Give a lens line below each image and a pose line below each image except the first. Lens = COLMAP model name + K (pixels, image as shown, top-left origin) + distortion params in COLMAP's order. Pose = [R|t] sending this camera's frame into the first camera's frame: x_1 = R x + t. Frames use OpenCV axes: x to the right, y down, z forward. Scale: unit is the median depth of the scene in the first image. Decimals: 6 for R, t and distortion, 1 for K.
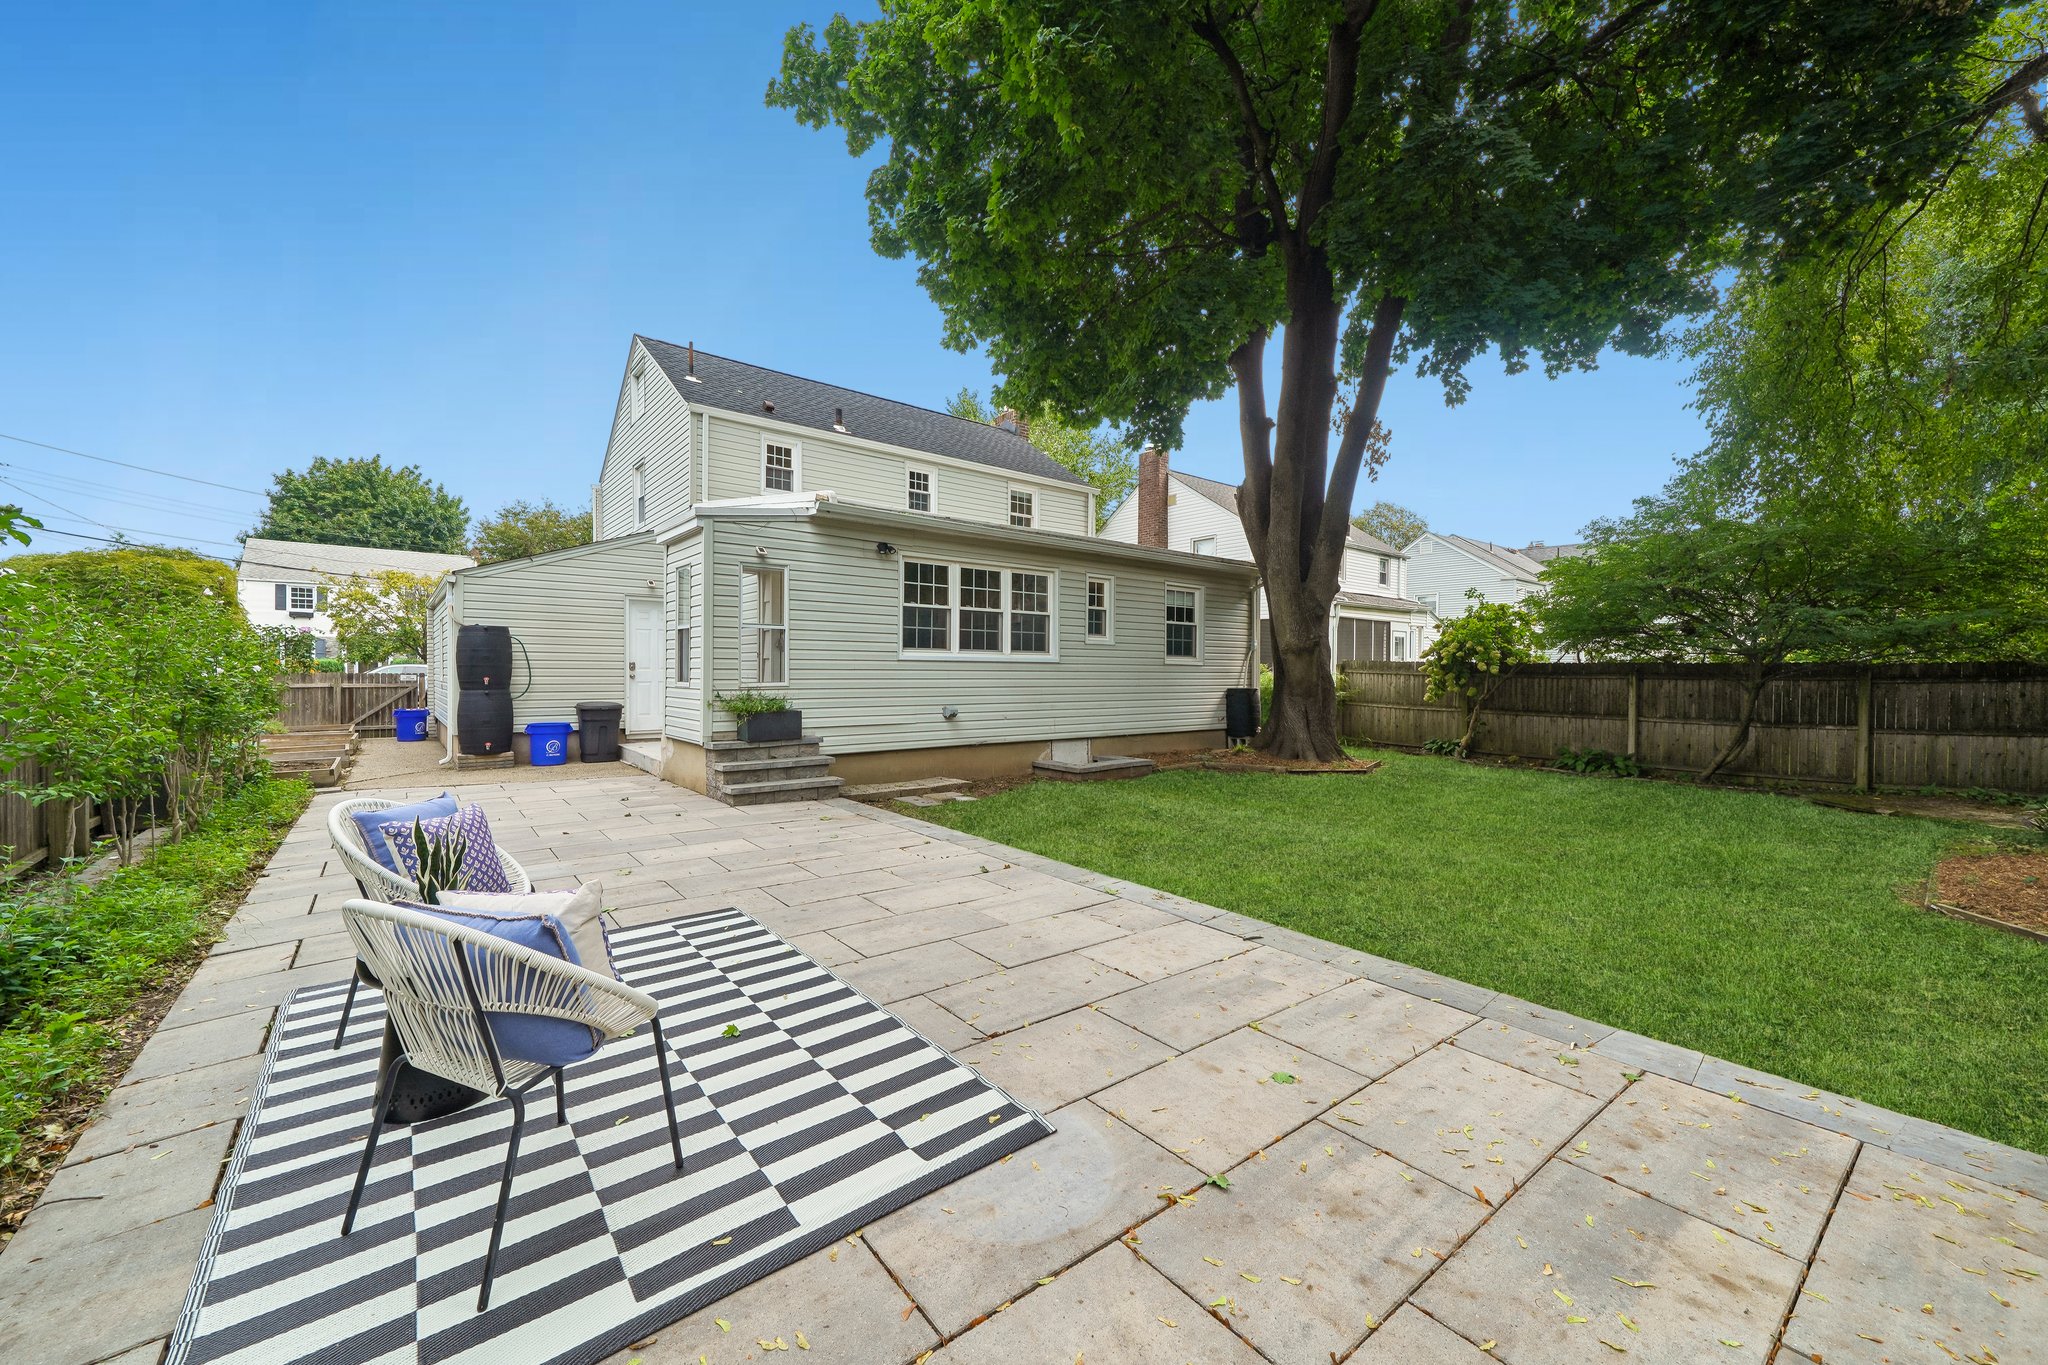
lens RADIAL K [[746.9, 0, 1022.2], [0, 746.9, 678.0], [0, 0, 1]] dist [0.024986, 0.000023]
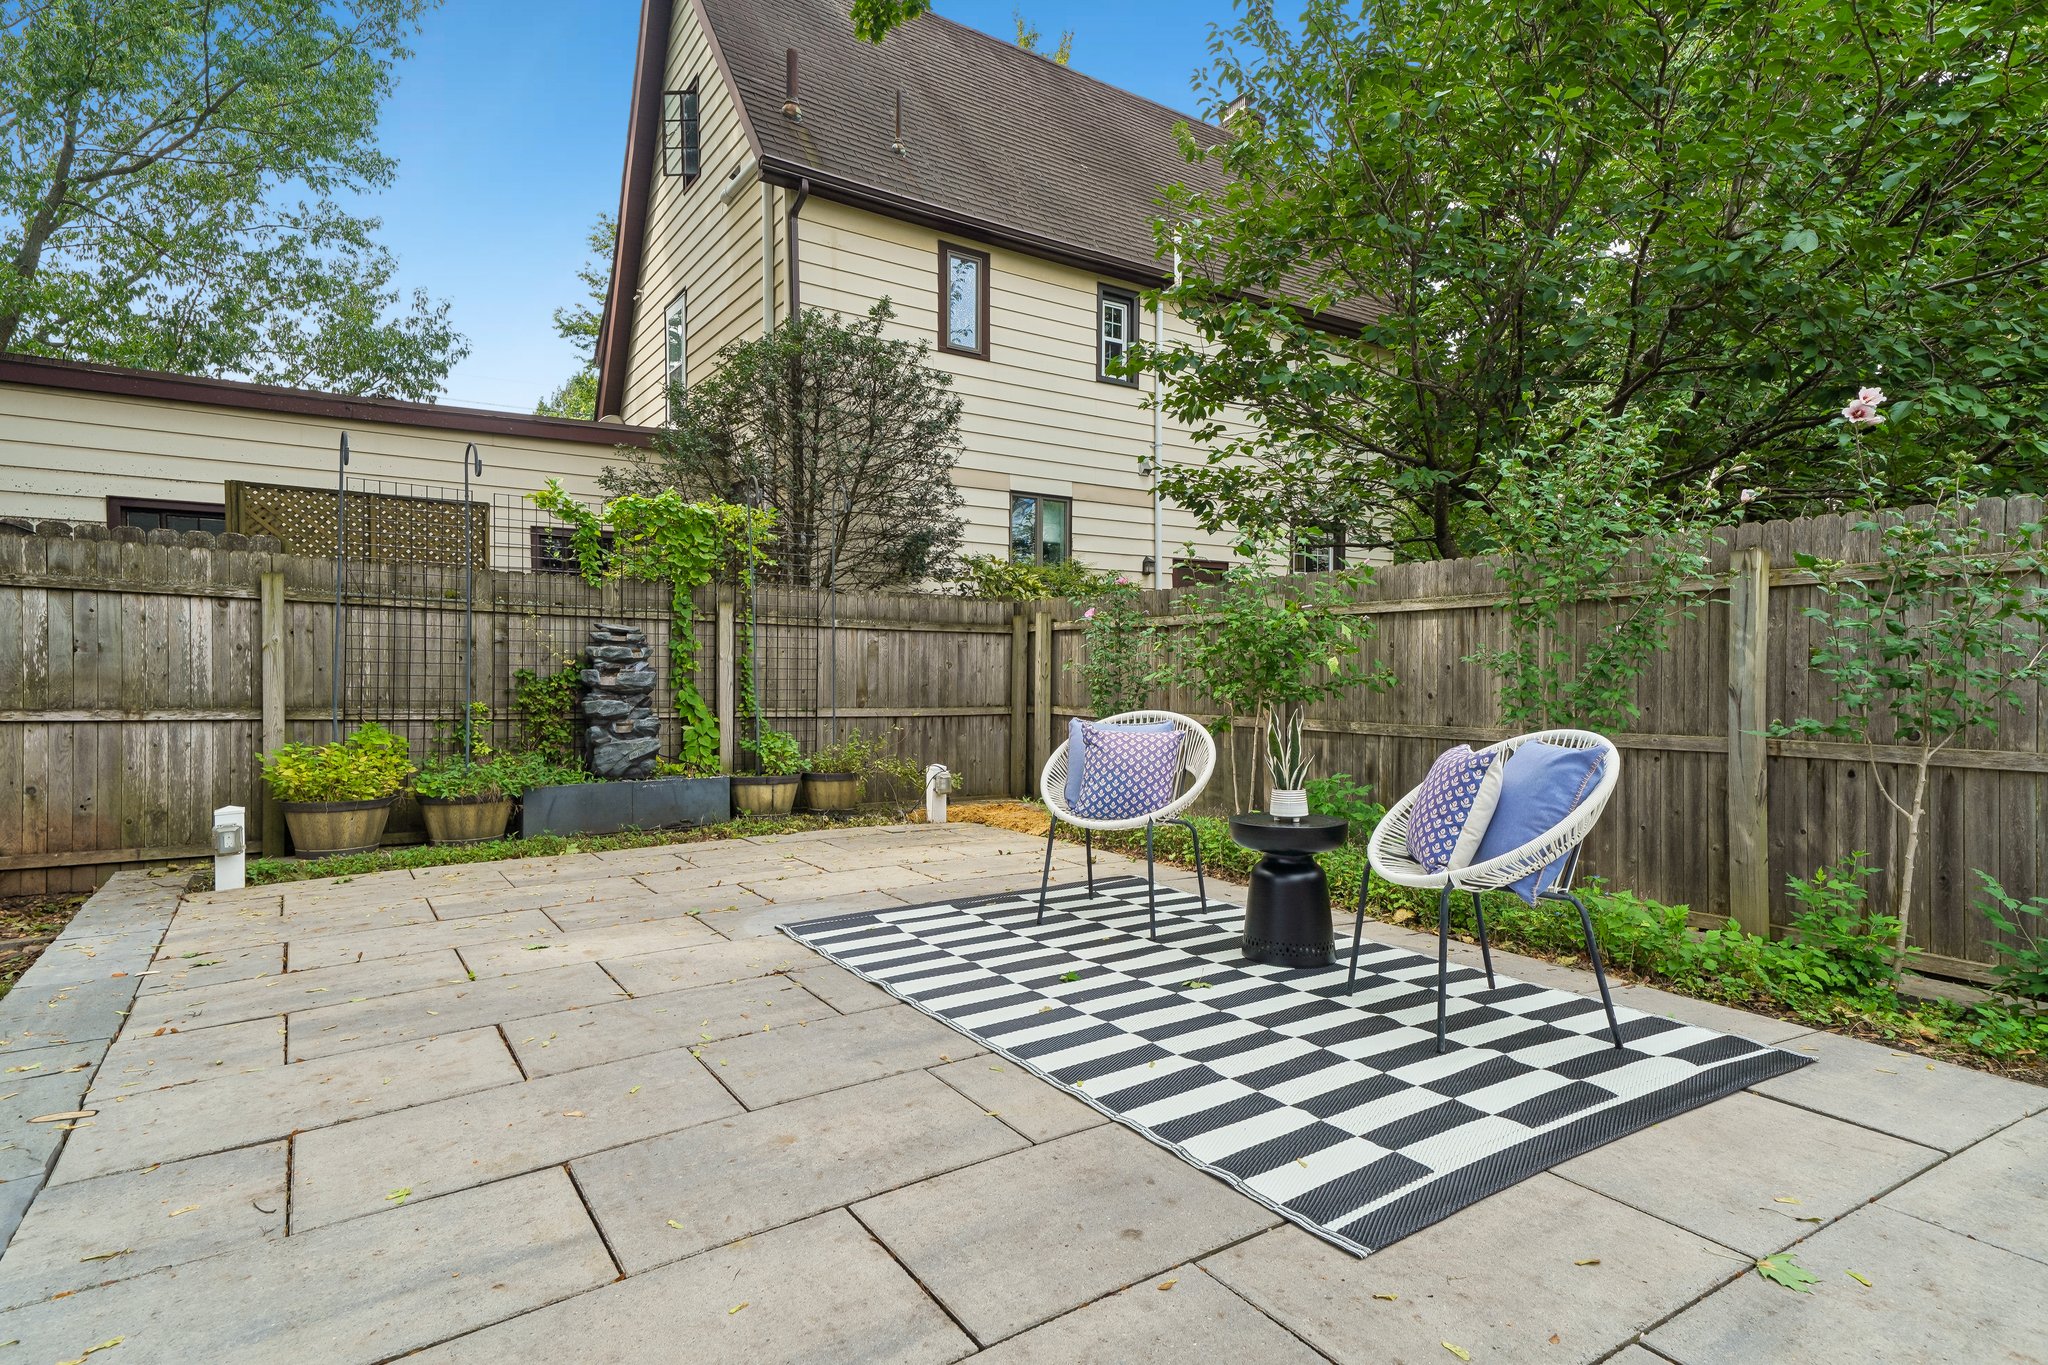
lens RADIAL K [[1047.3, 0, 1024.0], [0, 1047.3, 682.5], [0, 0, 1]] dist [0.077222, -0.000365]
pose [[-0.996573, -0.009747, 0.082145, -0.095936], [-0.008213, 0.999786, 0.018999, 0.023200], [-0.082312, 0.018259, -0.996439, 0.499001]]
